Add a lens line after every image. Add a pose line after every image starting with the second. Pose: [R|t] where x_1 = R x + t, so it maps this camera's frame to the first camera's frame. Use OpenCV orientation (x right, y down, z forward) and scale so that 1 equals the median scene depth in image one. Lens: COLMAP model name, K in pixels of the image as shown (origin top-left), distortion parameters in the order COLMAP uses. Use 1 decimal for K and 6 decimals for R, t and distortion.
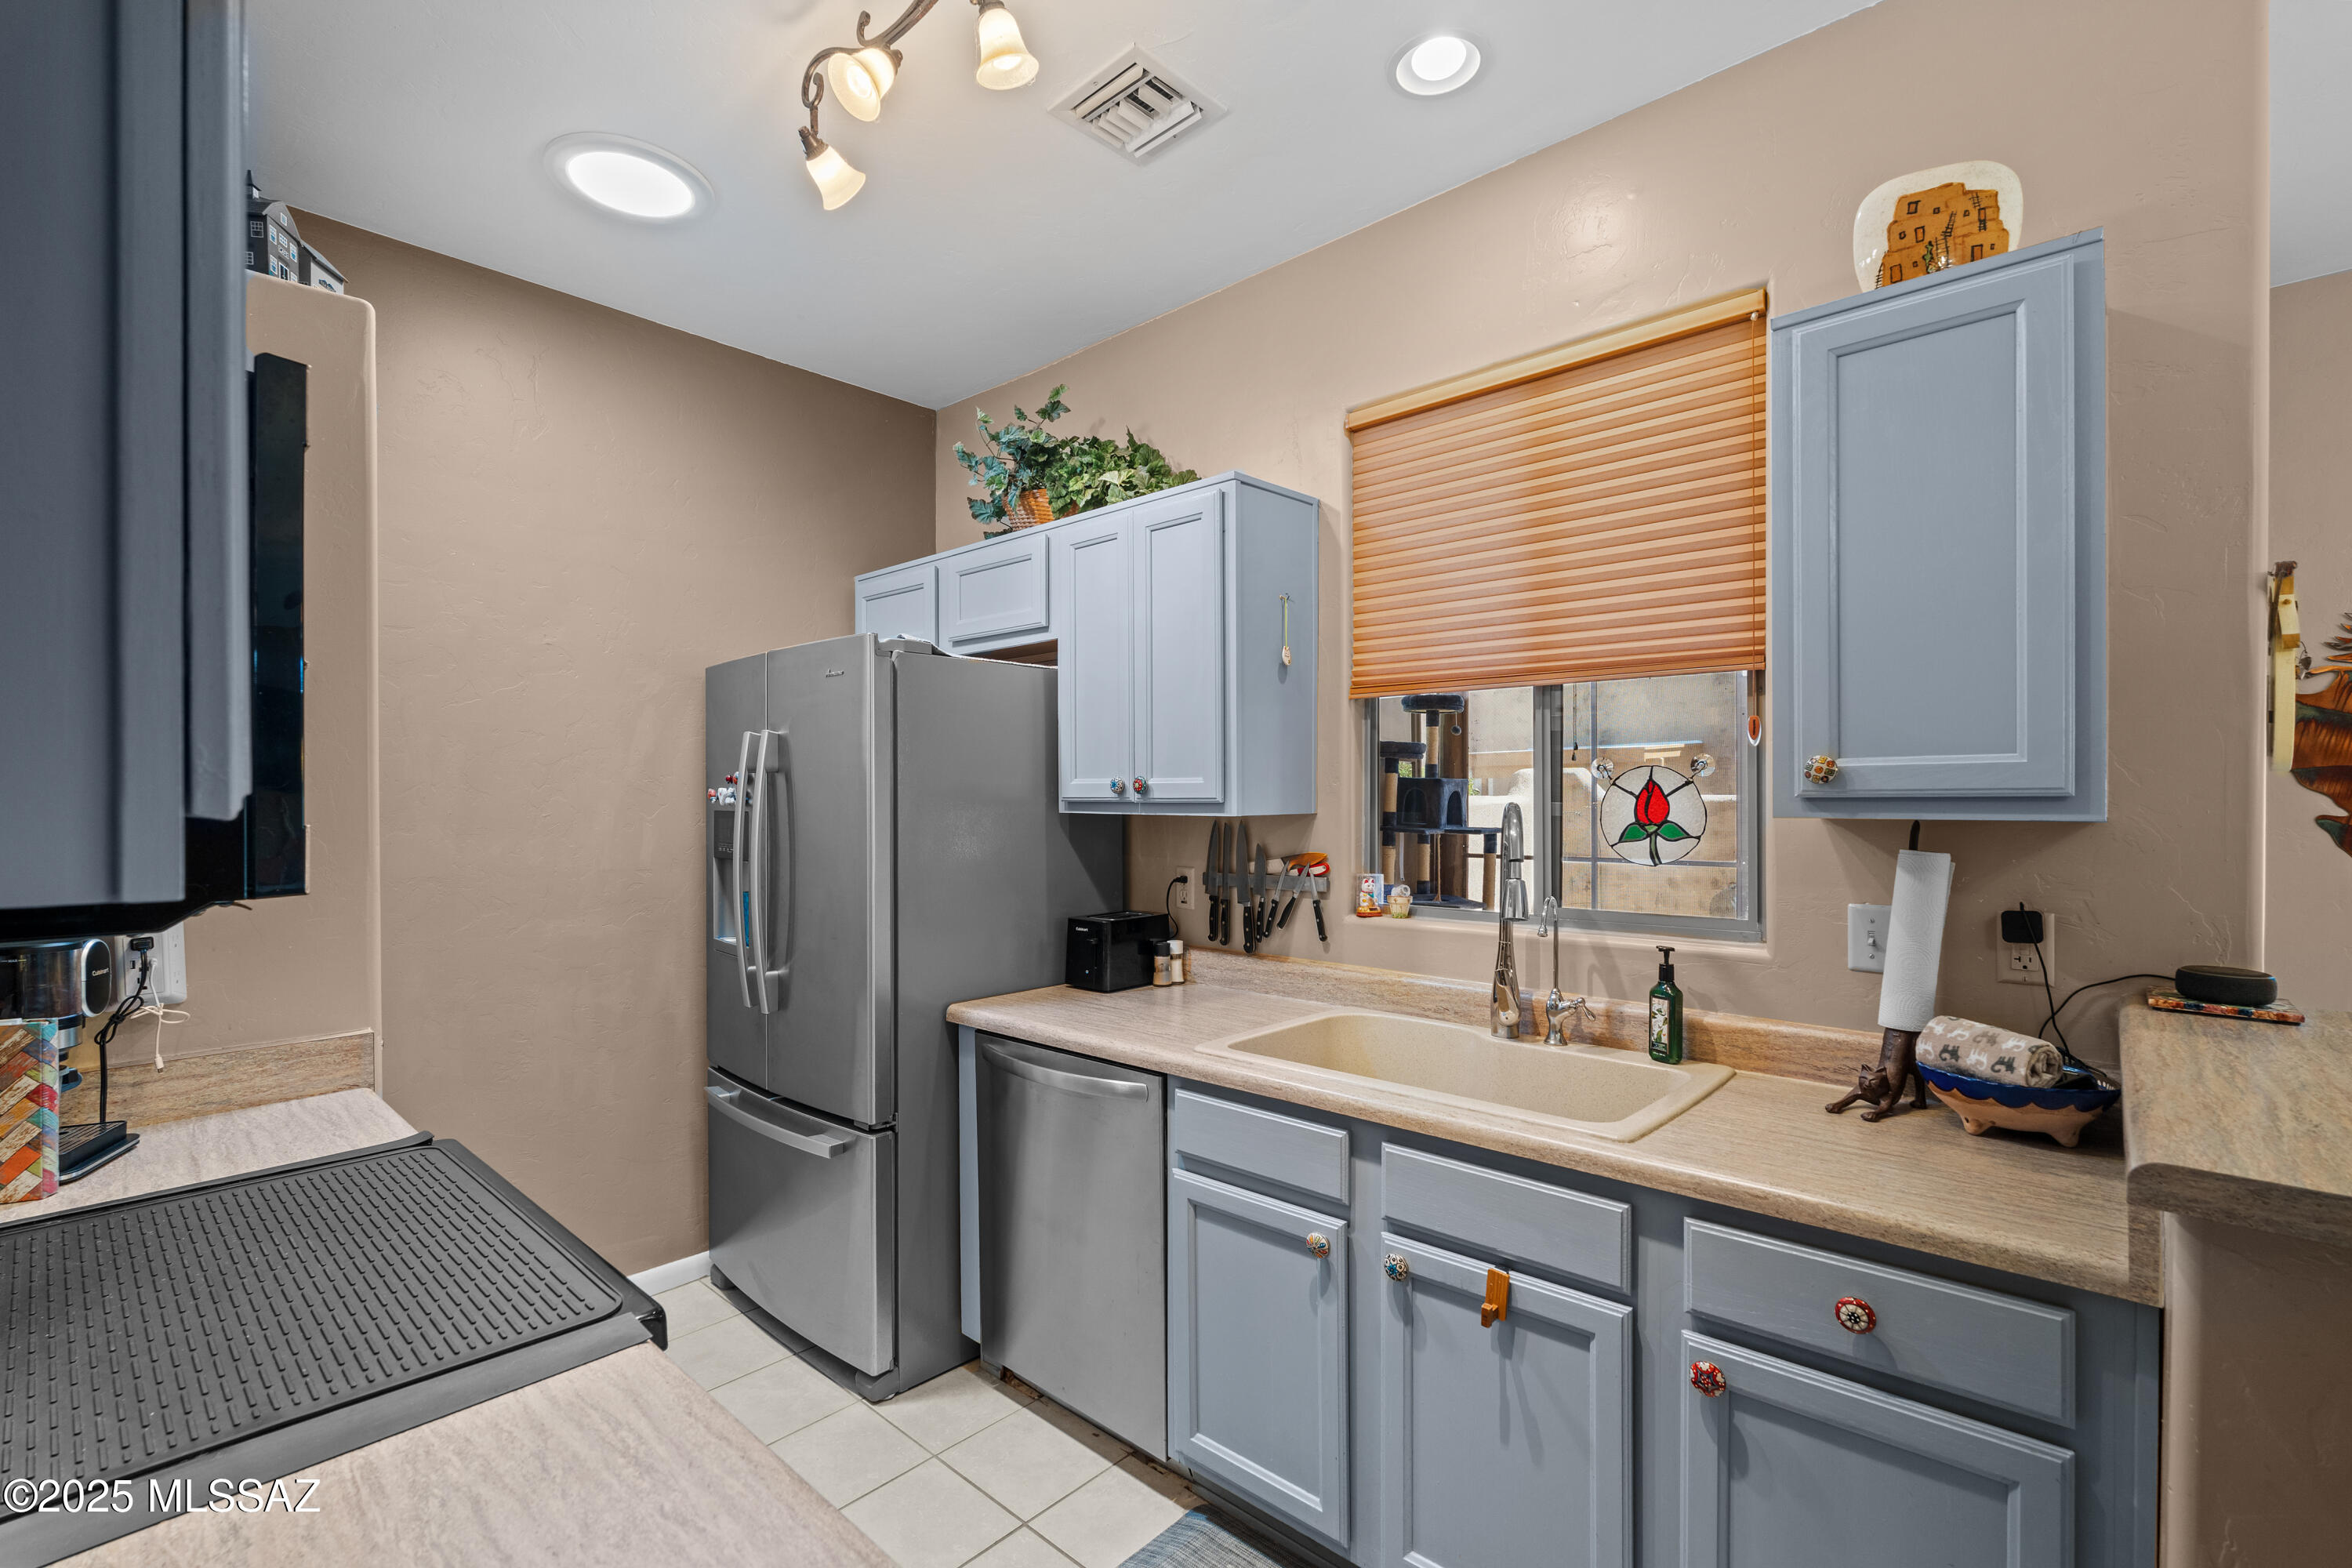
lens RADIAL K [[1045.2, 0, 1180.8], [0, 1045.2, 803.3], [0, 0, 1]] dist [-0.002082, 0.000247]
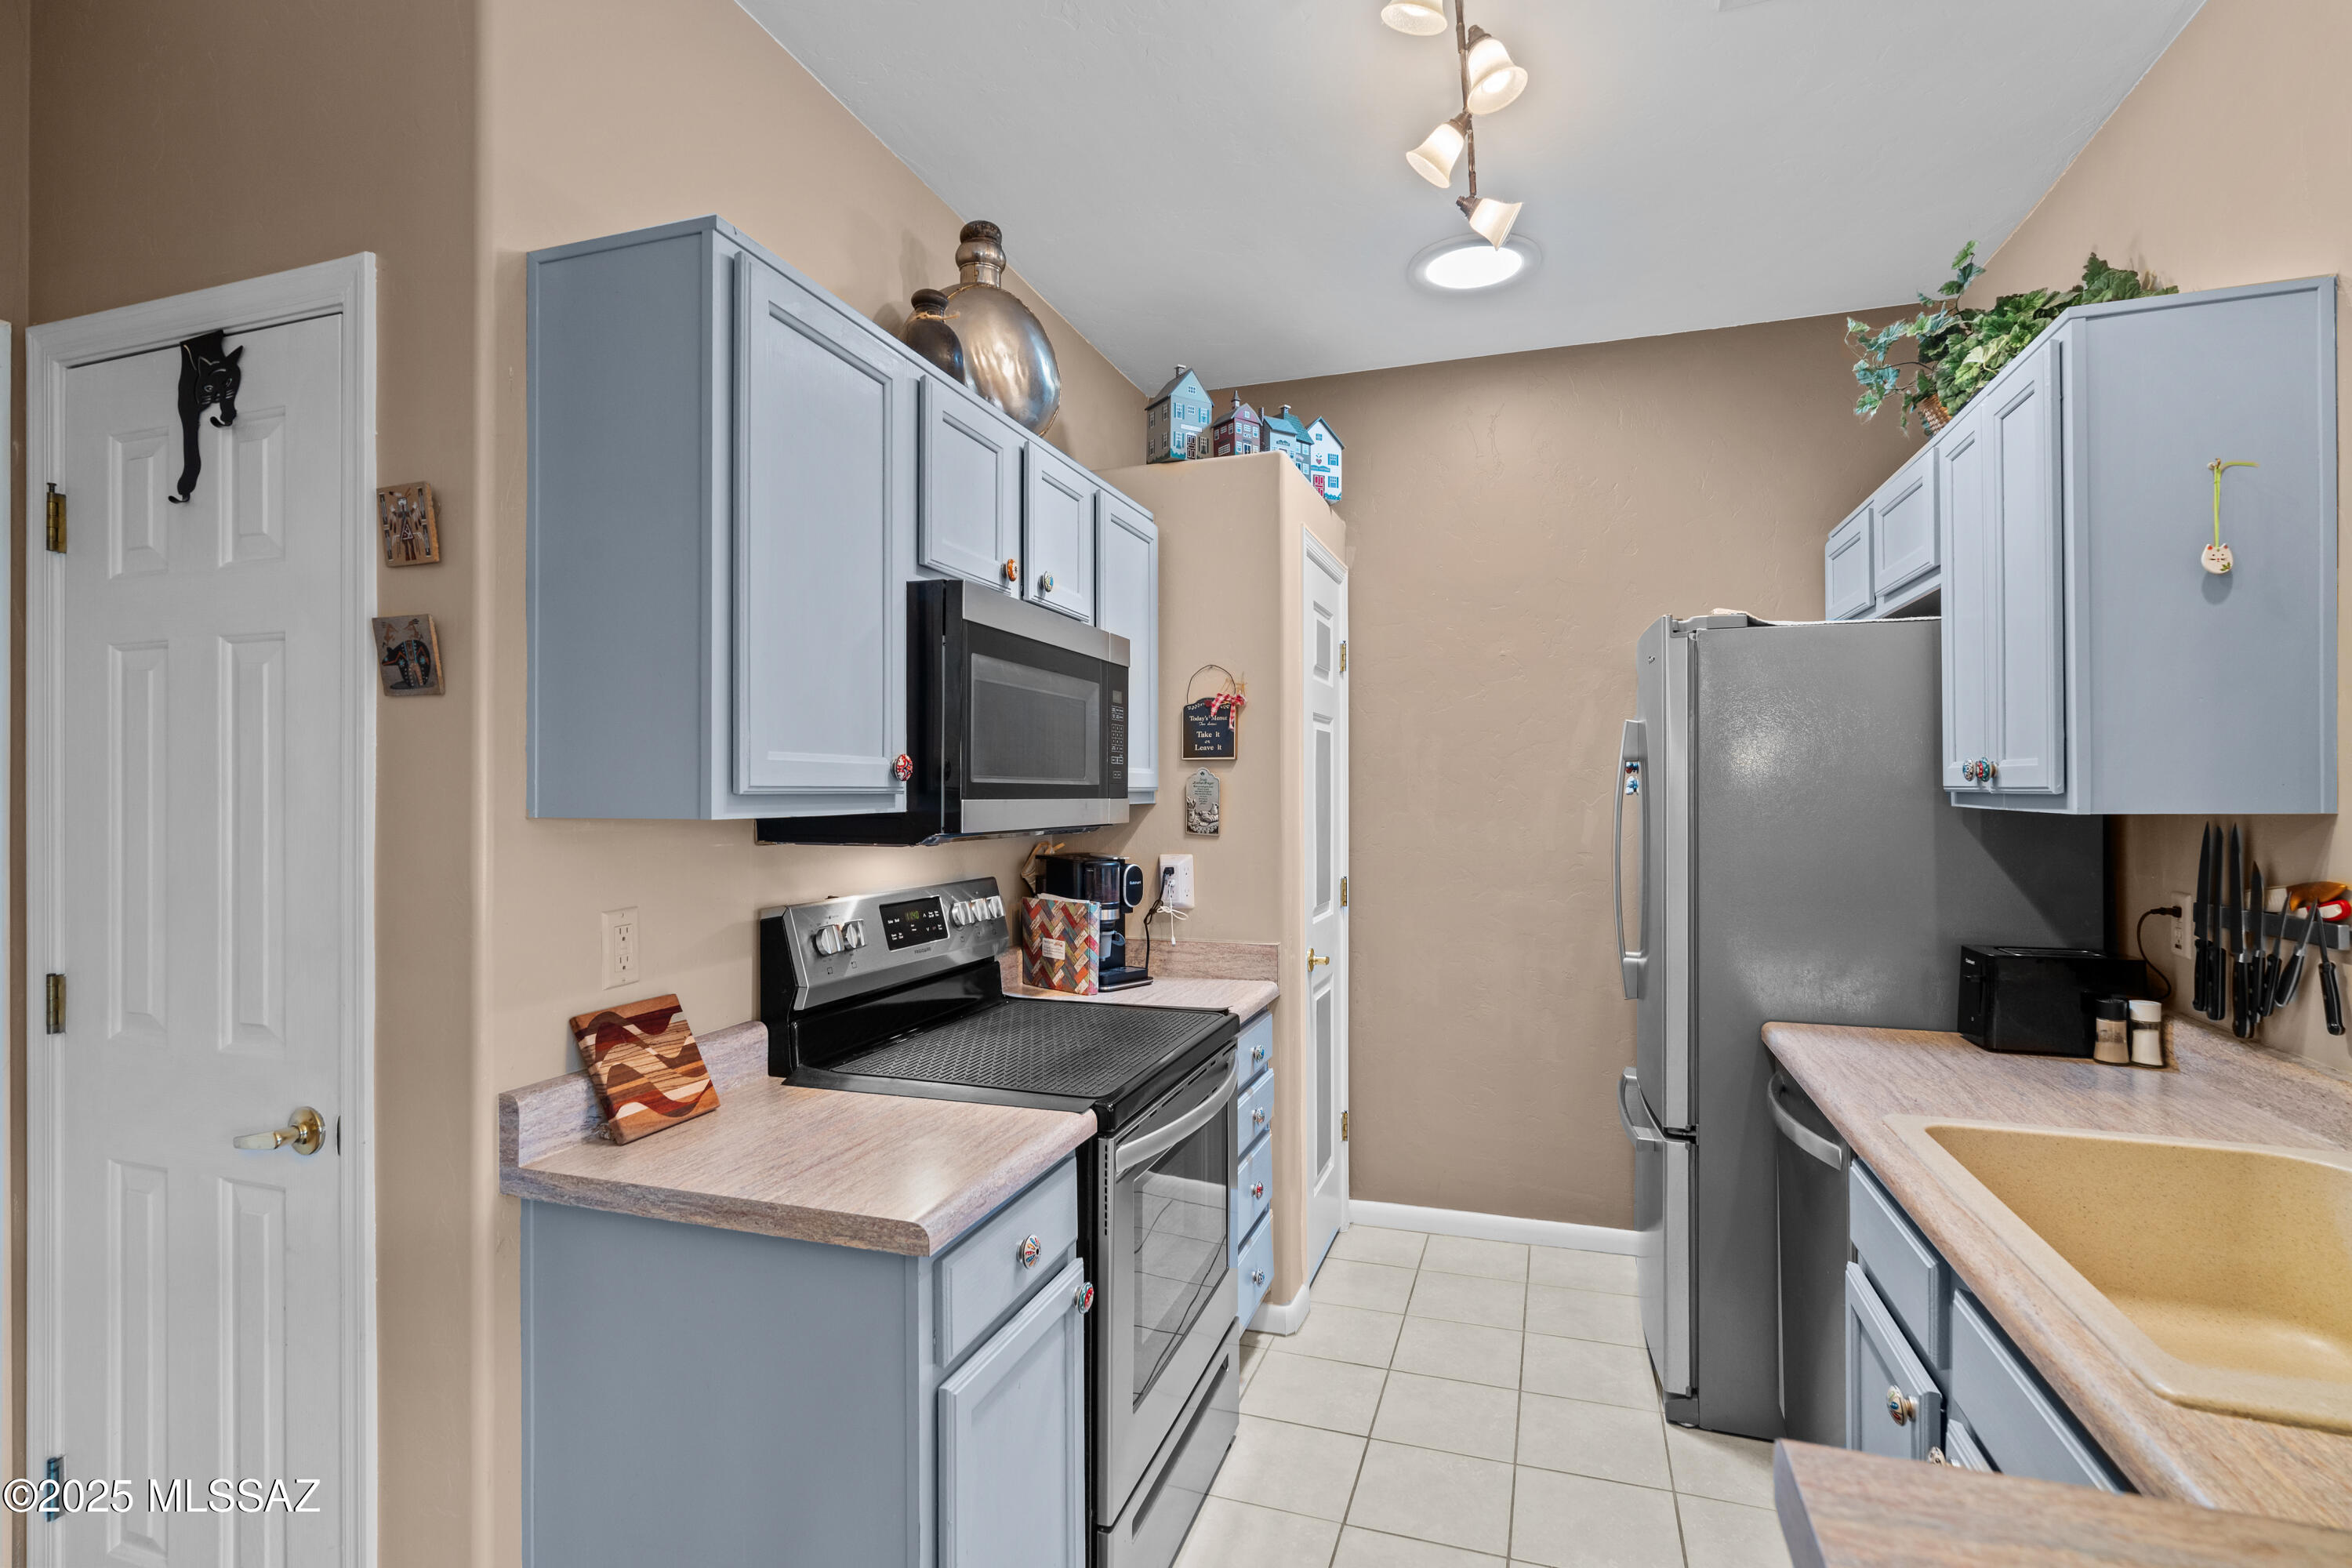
lens RADIAL K [[1127.0, 0, 1165.6], [0, 1127.0, 783.7], [0, 0, 1]] dist [-0.001139, -0.001370]
pose [[0.397480, -0.001450, -0.917610, 0.434160], [-0.004580, 0.999983, -0.003564, -0.002085], [0.917600, 0.005619, 0.397466, 0.151929]]
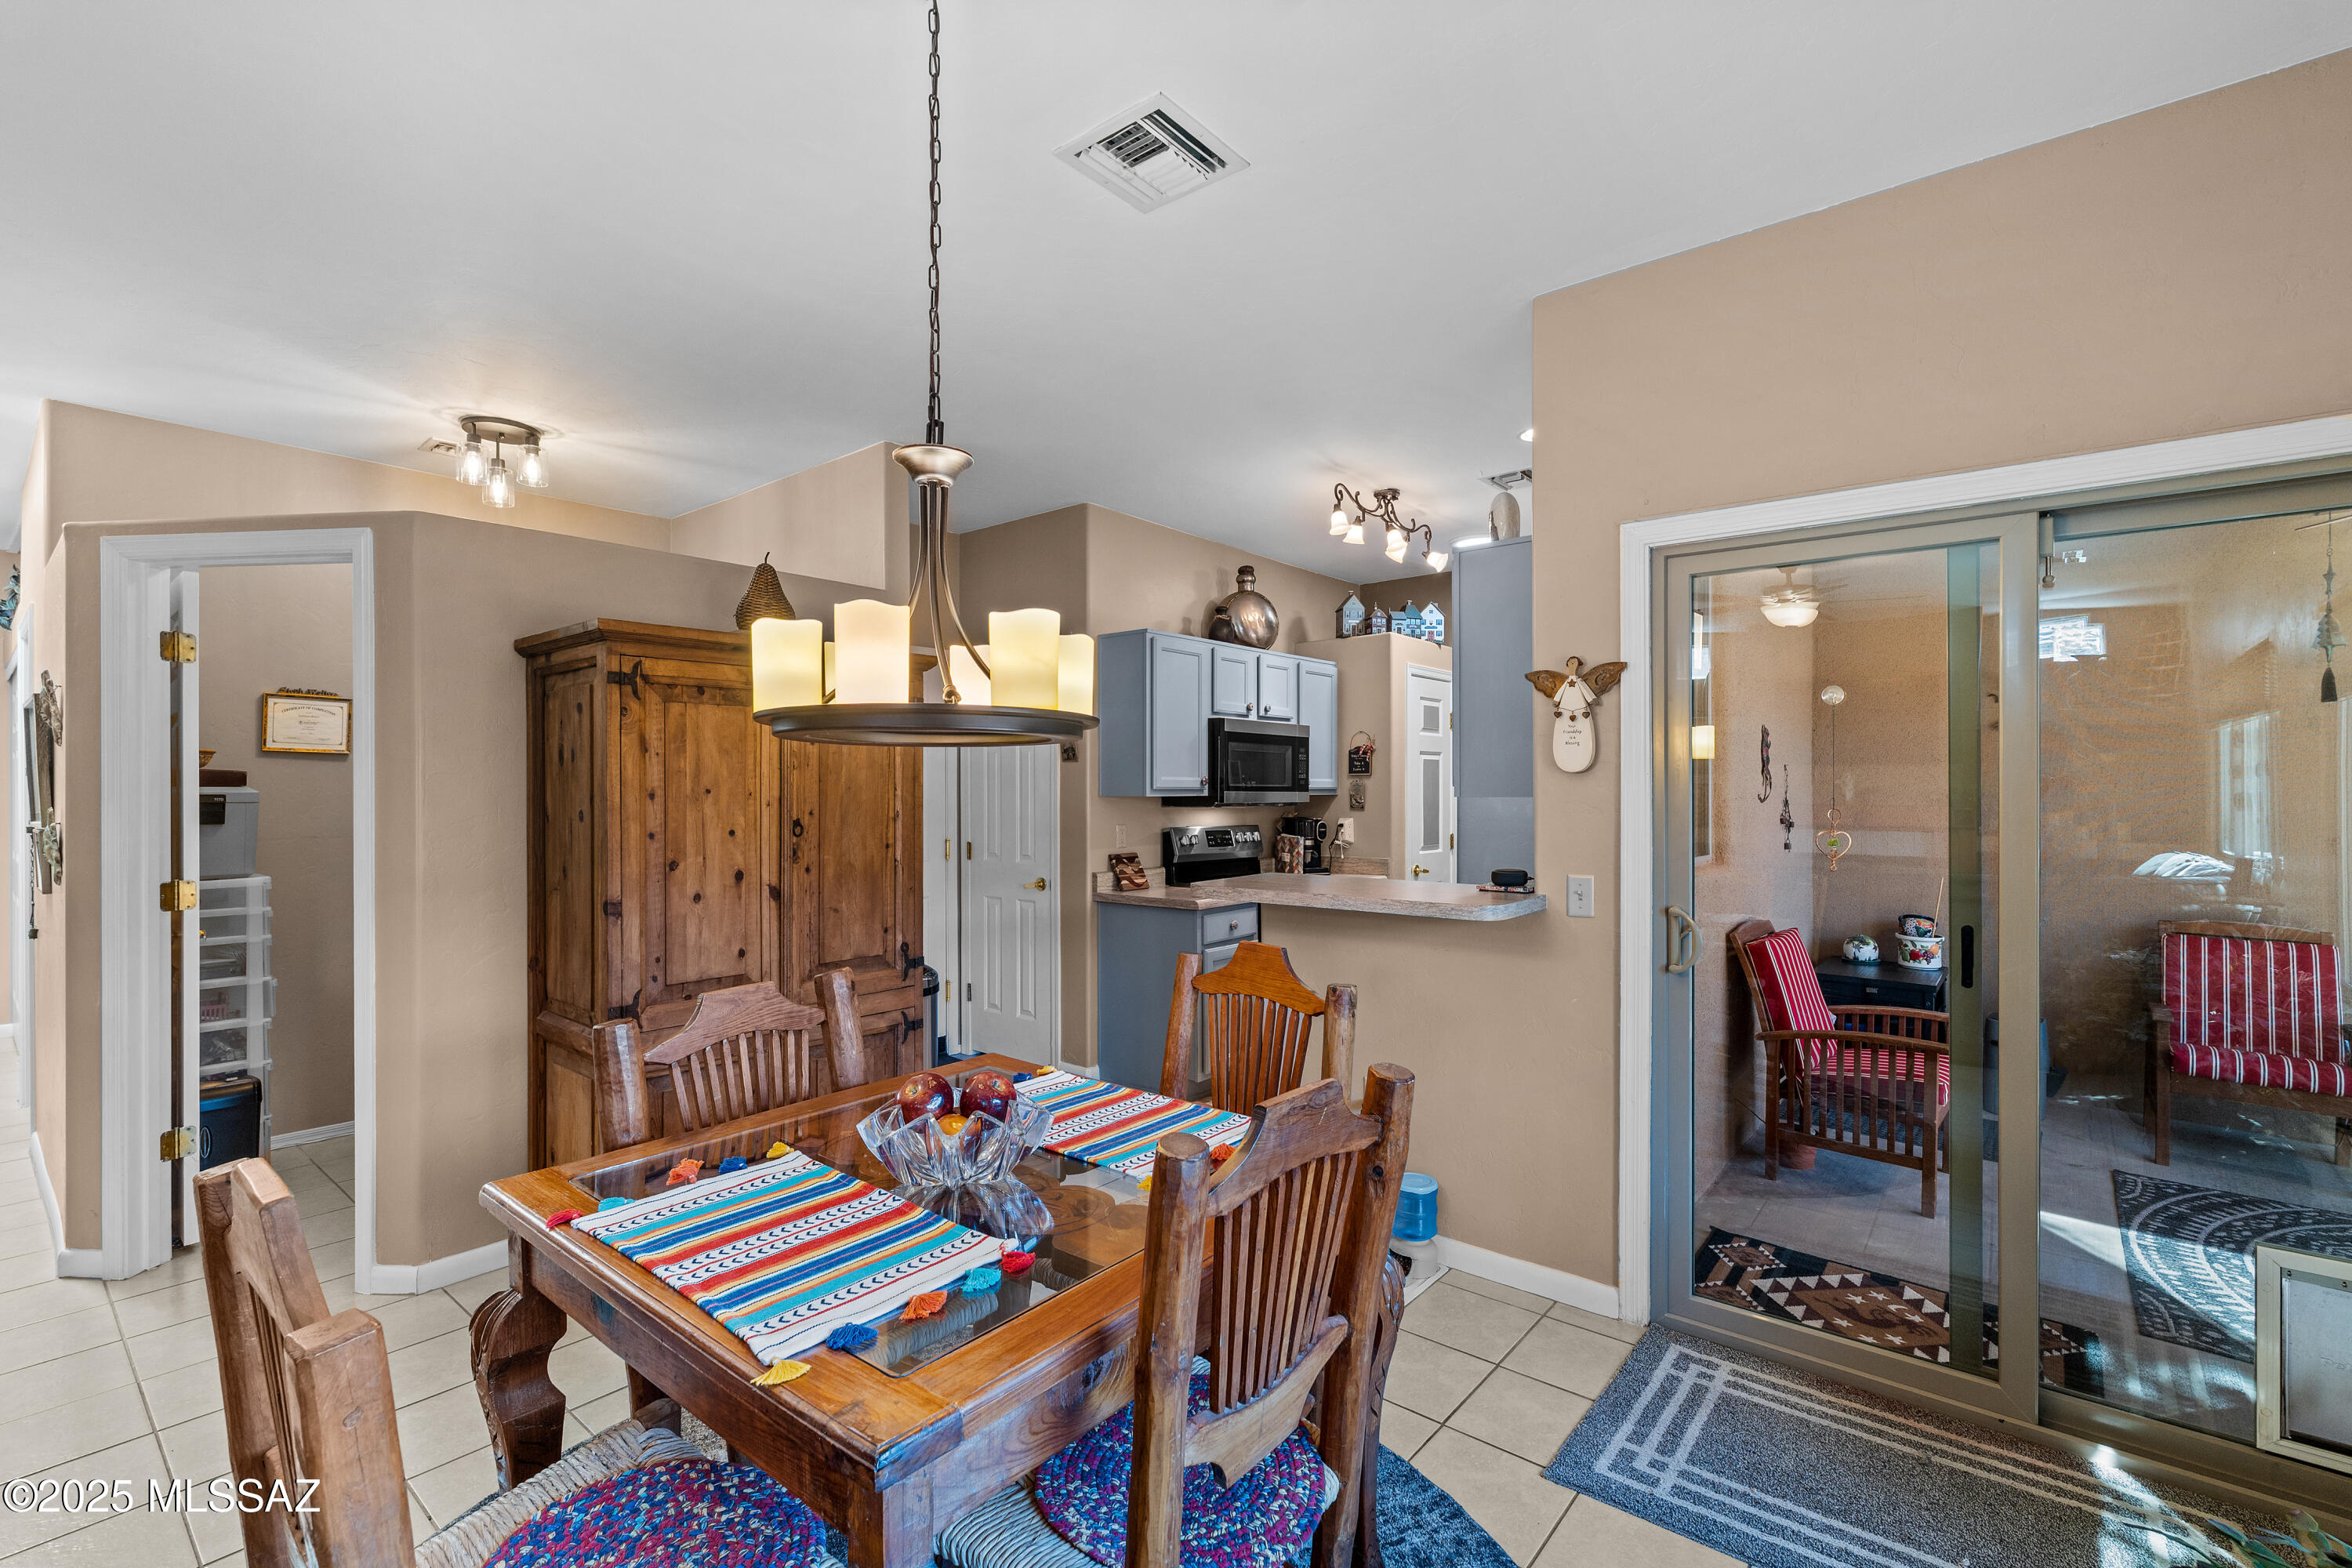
lens RADIAL K [[1031.7, 0, 1174.5], [0, 1031.7, 788.6], [0, 0, 1]] dist [-0.003726, 0.000104]
pose [[0.040934, 0.001482, -0.999161, 1.664829], [-0.003853, 0.999992, 0.001325, -0.001372], [0.999154, 0.003796, 0.040939, 0.142307]]
